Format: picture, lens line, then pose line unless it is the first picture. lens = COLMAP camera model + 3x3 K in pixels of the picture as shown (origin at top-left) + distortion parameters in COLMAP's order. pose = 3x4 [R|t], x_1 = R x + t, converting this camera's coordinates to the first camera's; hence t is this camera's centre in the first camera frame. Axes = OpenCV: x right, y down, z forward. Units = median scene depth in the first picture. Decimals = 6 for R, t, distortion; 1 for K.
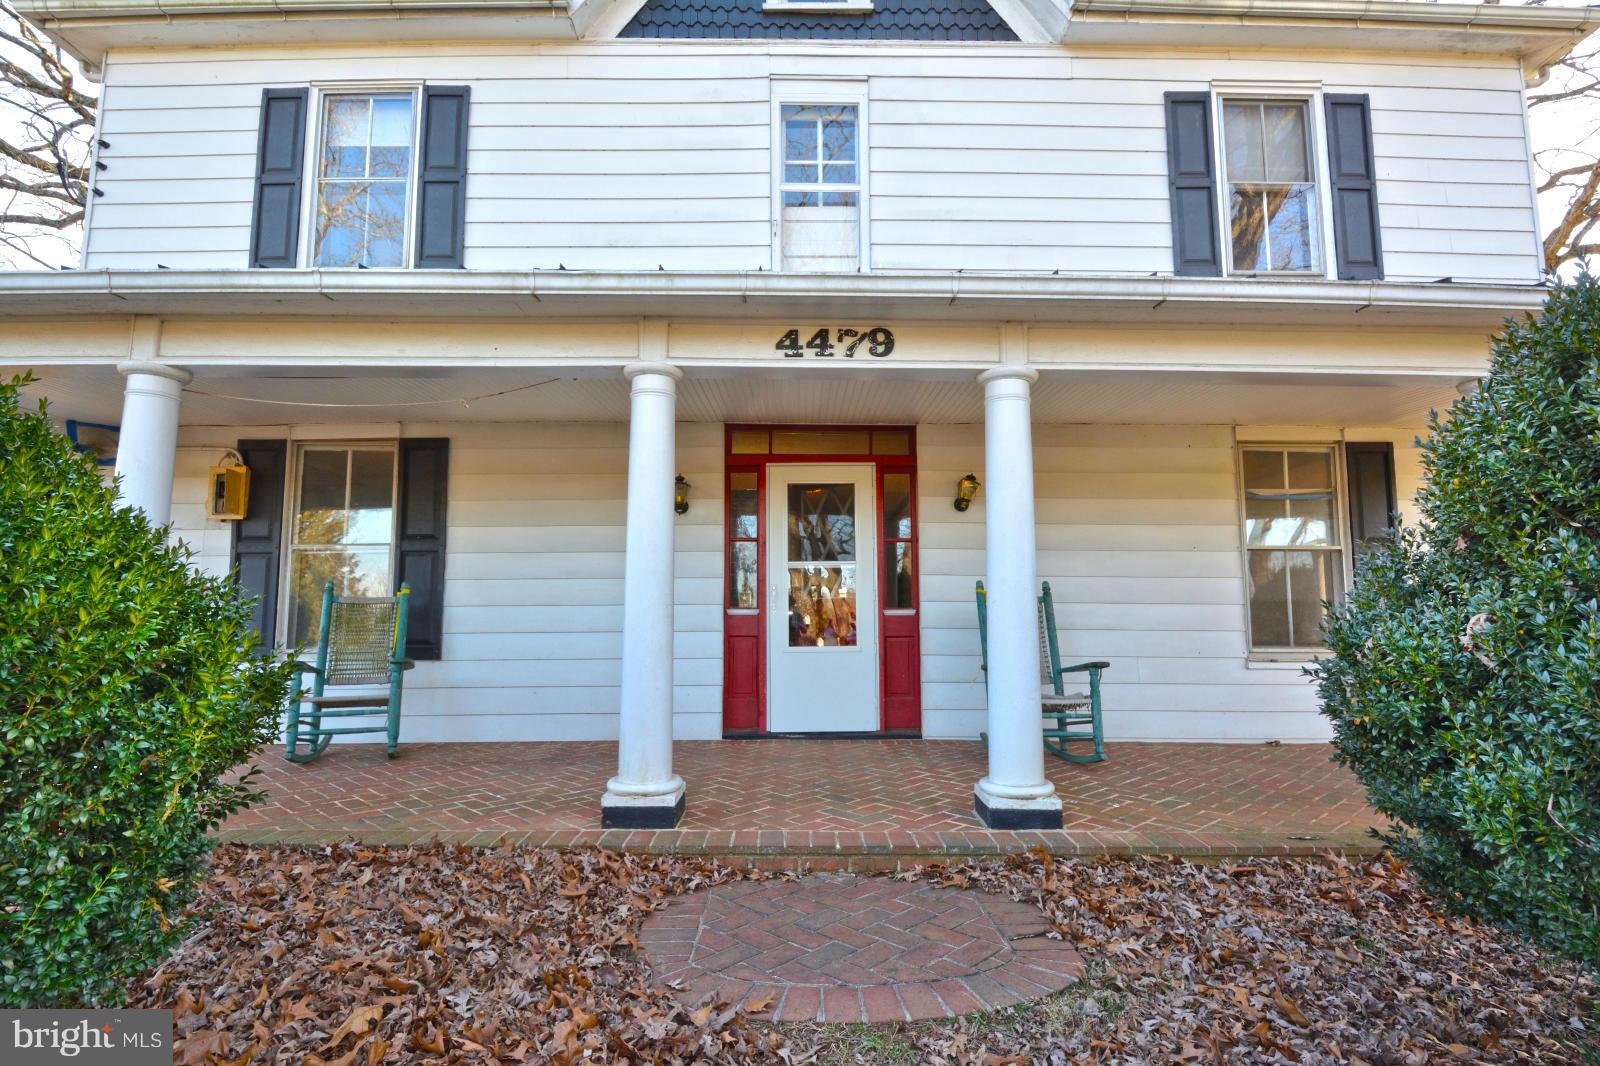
lens RADIAL K [[759.6, 0, 795.3], [0, 759.6, 547.6], [0, 0, 1]] dist [0.019885, -0.023042]
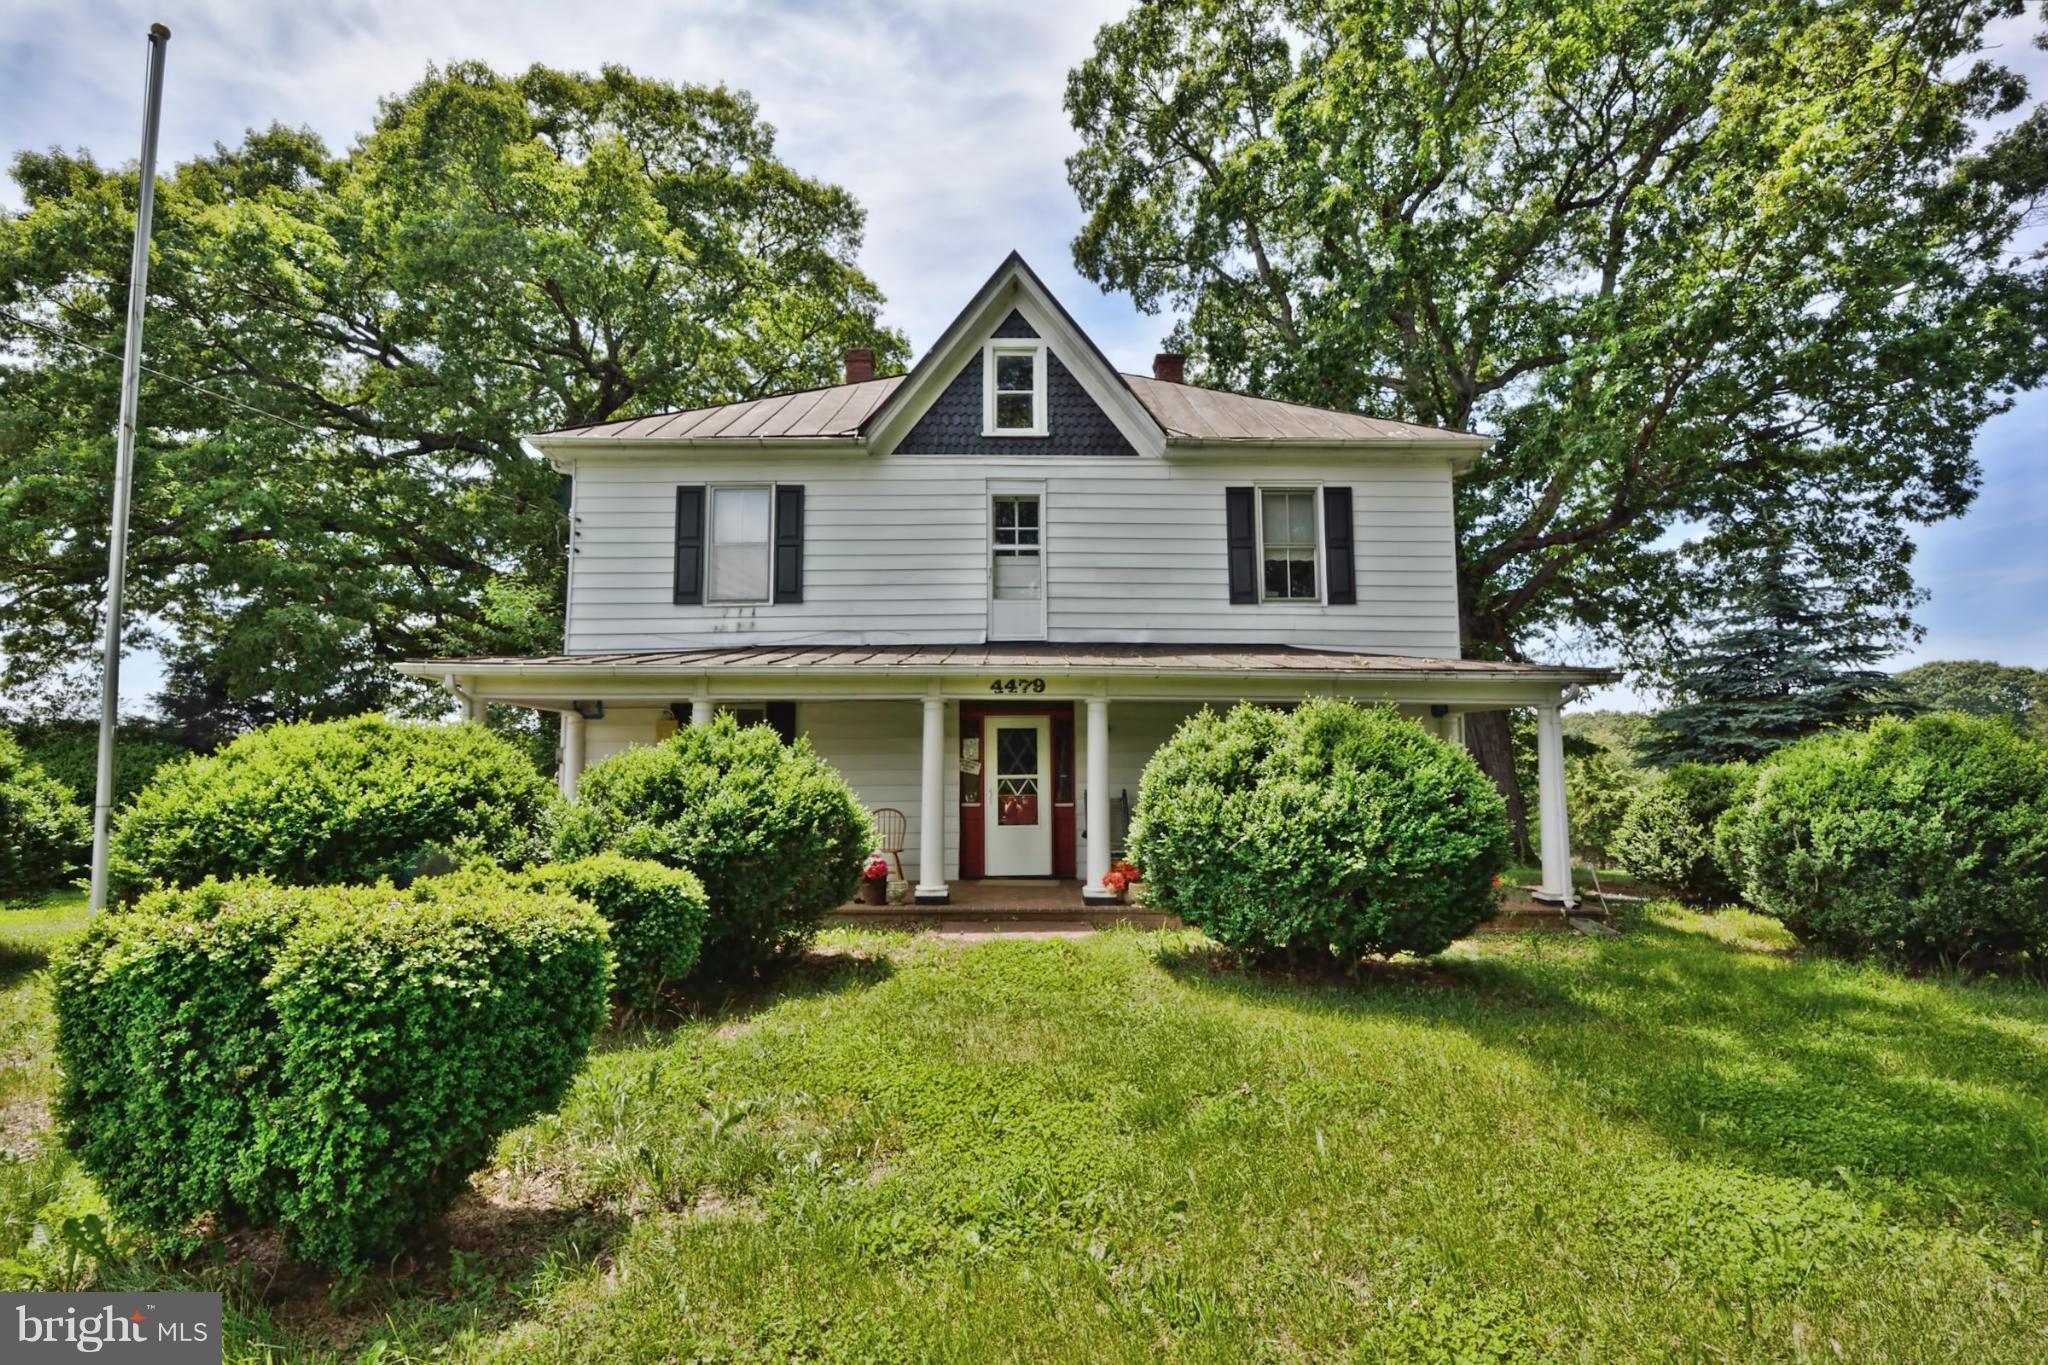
lens RADIAL K [[972.3, 0, 1018.0], [0, 972.3, 701.2], [0, 0, 1]] dist [0.019885, -0.023042]
pose [[0.999984, -0.000754, 0.005629, 0.023072], [0.000712, 0.999972, 0.007386, -0.154774], [-0.005634, -0.007382, 0.999957, -1.111620]]
